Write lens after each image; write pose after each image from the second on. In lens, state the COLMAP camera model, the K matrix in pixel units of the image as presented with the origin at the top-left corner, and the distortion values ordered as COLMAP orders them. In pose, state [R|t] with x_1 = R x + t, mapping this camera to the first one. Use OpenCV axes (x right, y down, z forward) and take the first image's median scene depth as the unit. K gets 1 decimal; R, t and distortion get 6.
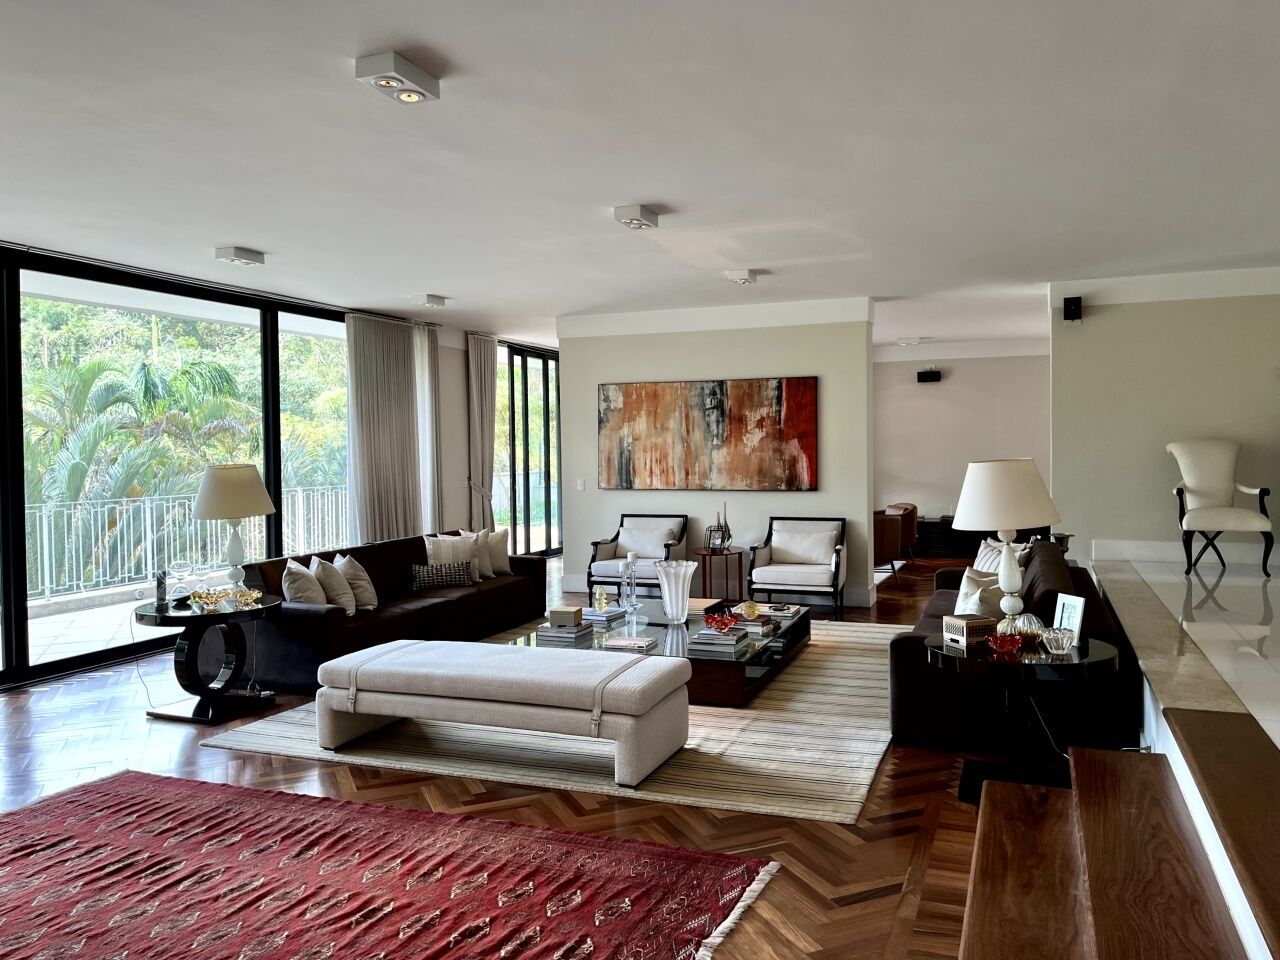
lens RADIAL K [[1012.1, 0, 637.7], [0, 1012.1, 484.2], [0, 0, 1]] dist [0.040806, -0.009371]
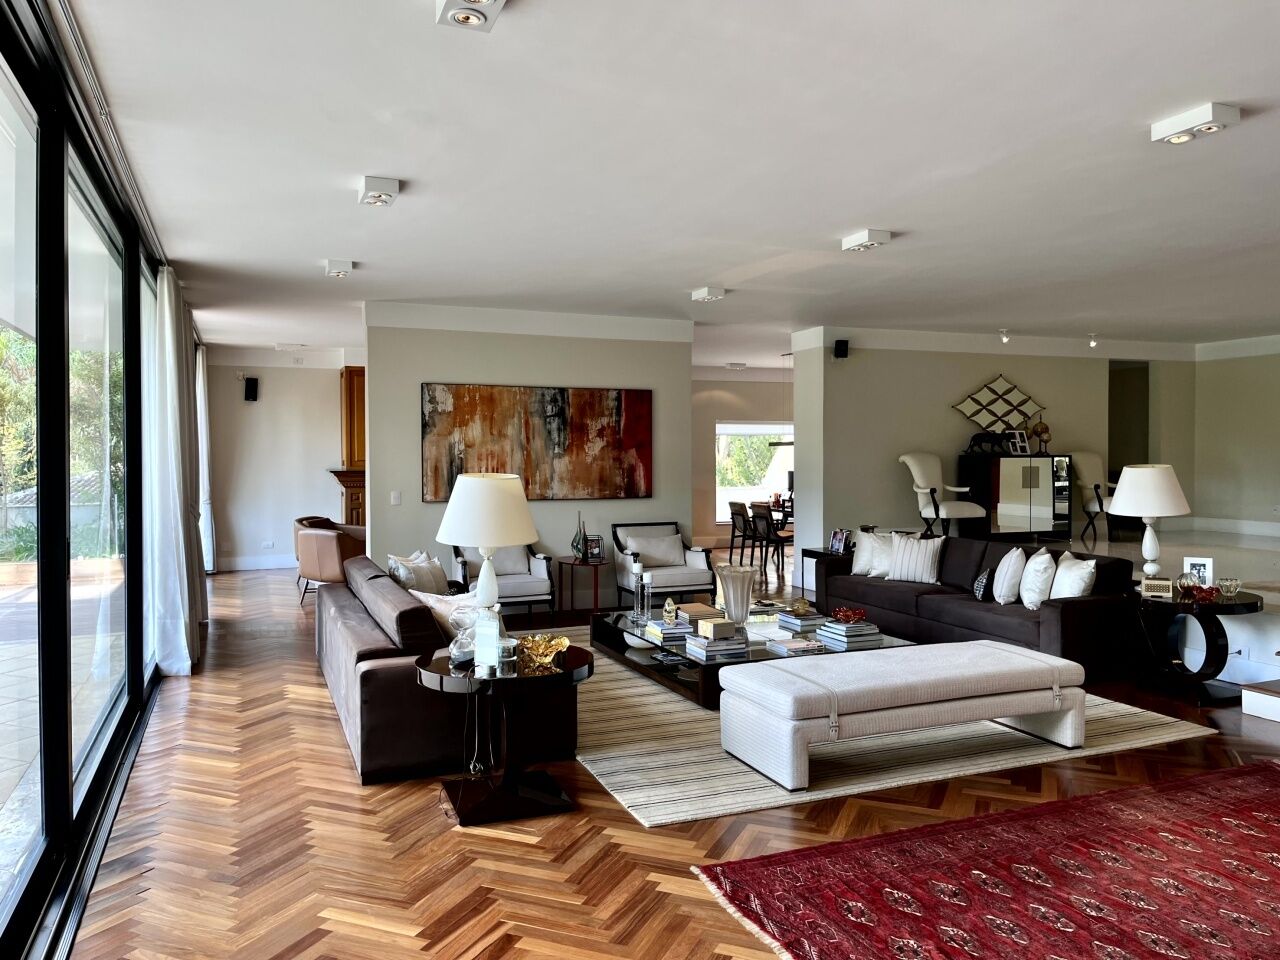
lens RADIAL K [[1012.1, 0, 642.2], [0, 1012.1, 485.0], [0, 0, 1]] dist [0.040806, -0.009371]
pose [[0.694302, -0.012533, 0.719574, -0.573537], [0.020457, 0.999788, -0.002326, -0.004260], [-0.719393, 0.016335, 0.694412, 0.263170]]
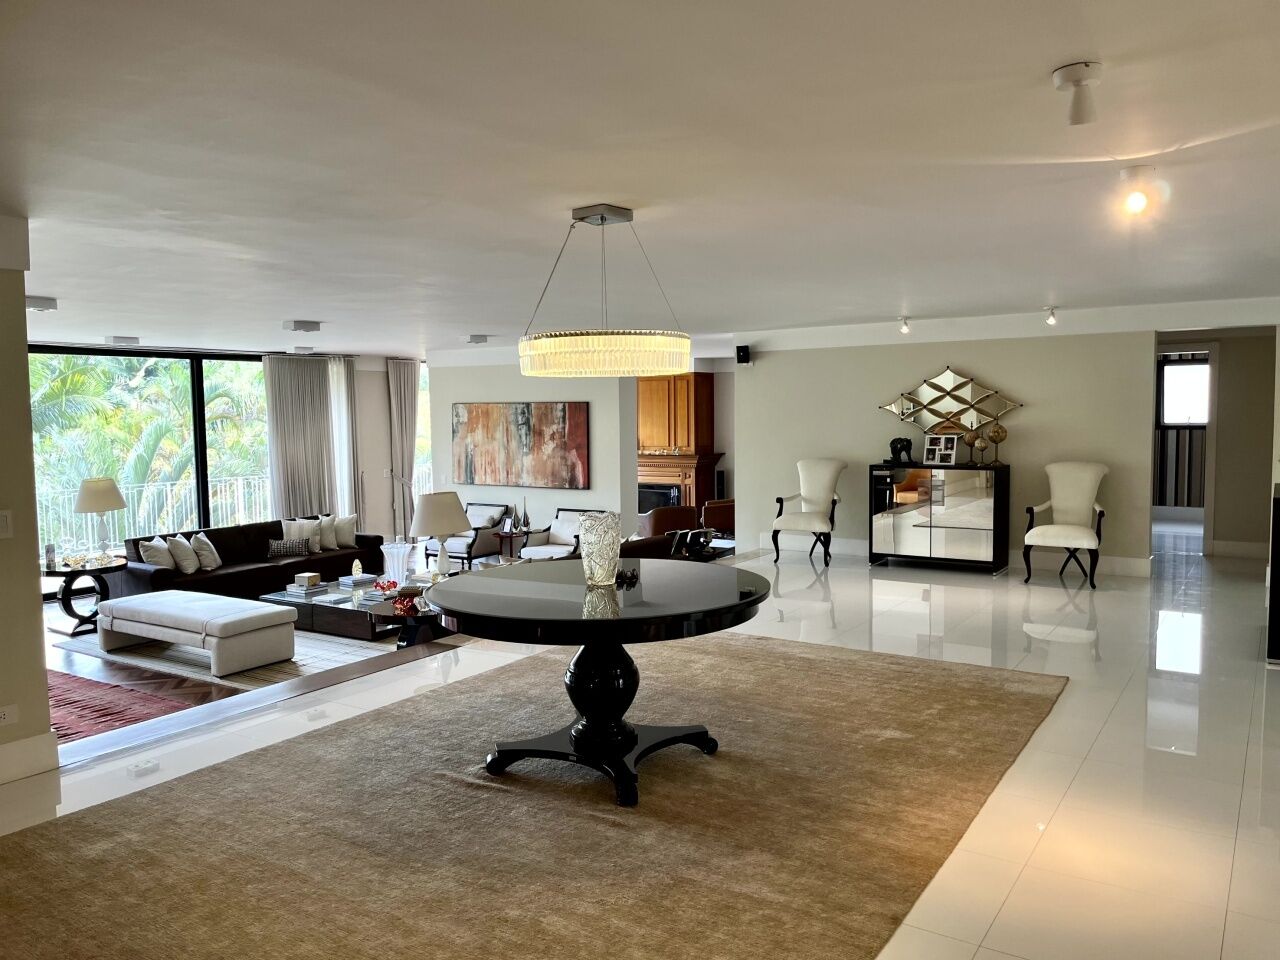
lens RADIAL K [[1012.1, 0, 596.9], [0, 1012.1, 487.9], [0, 0, 1]] dist [0.040806, -0.009371]
pose [[0.975360, 0.015978, -0.220040, 0.457579], [-0.006807, 0.999079, 0.042373, -0.049060], [0.220515, -0.039831, 0.974570, -0.253331]]
